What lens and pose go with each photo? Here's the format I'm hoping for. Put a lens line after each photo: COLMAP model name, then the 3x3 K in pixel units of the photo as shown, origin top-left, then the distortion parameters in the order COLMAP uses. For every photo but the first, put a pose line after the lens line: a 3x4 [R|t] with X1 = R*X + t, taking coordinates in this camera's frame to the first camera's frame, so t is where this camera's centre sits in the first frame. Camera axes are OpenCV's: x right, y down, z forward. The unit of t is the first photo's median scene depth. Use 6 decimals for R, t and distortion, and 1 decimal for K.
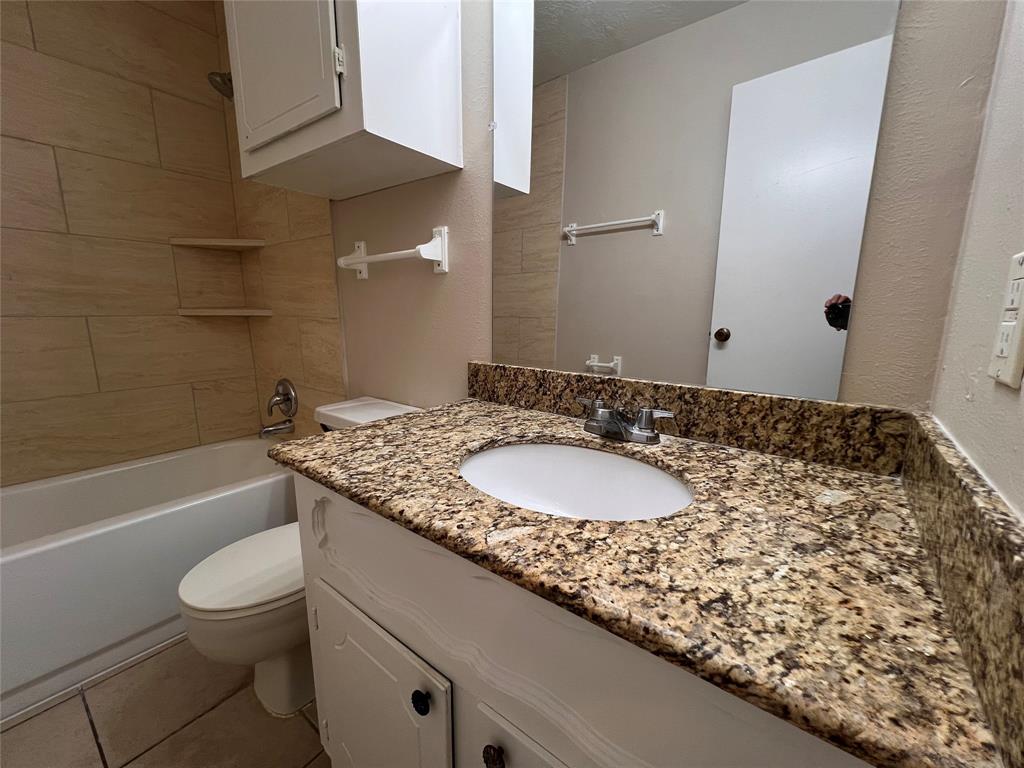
lens RADIAL K [[411.8, 0, 514.6], [0, 411.8, 385.7], [0, 0, 1]] dist [-0.002467, 0.000270]
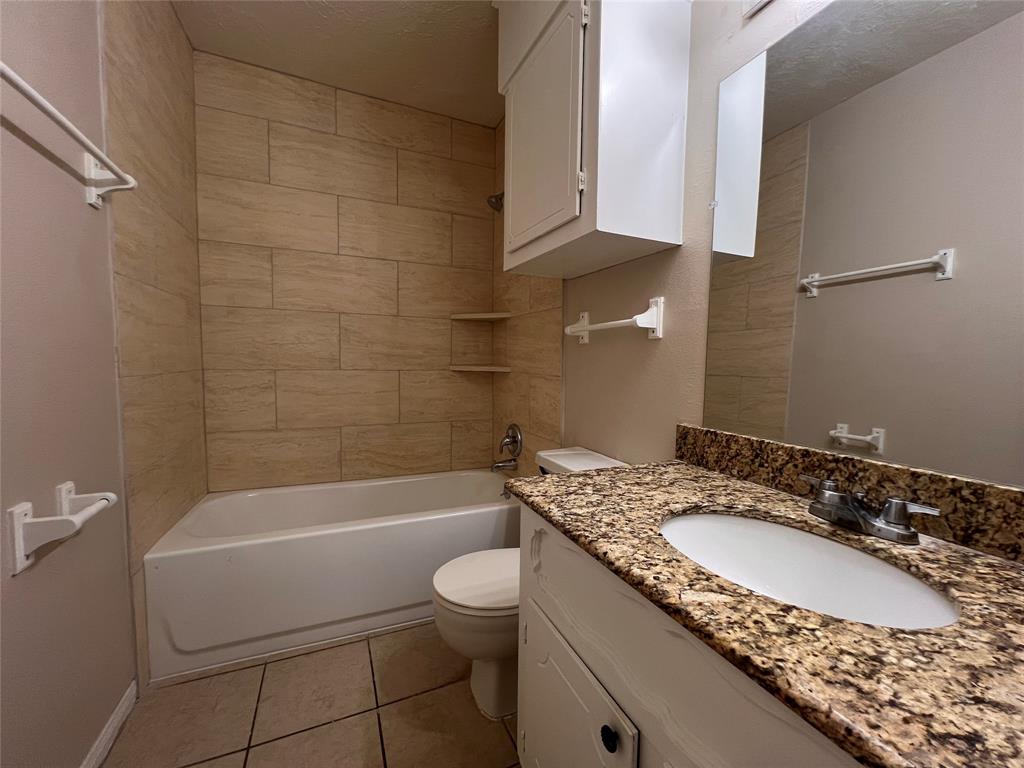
lens RADIAL K [[411.8, 0, 515.9], [0, 411.8, 384.7], [0, 0, 1]] dist [-0.002467, 0.000270]
pose [[0.878439, 0.035828, -0.476510, 0.024206], [-0.096673, 0.989890, -0.103787, -0.012480], [0.467974, 0.137236, 0.873022, -0.117612]]
